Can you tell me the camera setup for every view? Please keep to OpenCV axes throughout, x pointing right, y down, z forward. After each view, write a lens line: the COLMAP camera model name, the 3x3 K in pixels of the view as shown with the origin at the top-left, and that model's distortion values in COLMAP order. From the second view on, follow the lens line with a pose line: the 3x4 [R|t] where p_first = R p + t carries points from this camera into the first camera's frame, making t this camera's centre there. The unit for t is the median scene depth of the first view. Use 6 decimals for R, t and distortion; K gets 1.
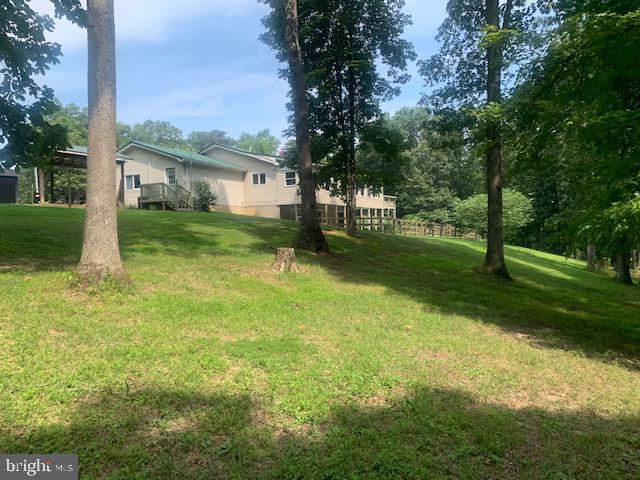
lens RADIAL K [[487.9, 0, 319.5], [0, 487.9, 237.5], [0, 0, 1]] dist [0.037303, -0.046369]
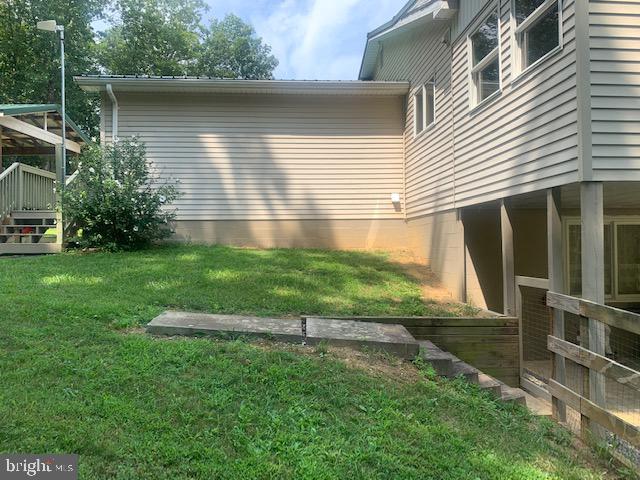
lens RADIAL K [[487.9, 0, 320.1], [0, 487.9, 237.8], [0, 0, 1]] dist [0.037303, -0.046369]
pose [[0.543788, 0.008771, -0.839177, 0.023445], [-0.015062, 0.999886, 0.000691, -0.021610], [0.839088, 0.012264, 0.543858, 0.336550]]
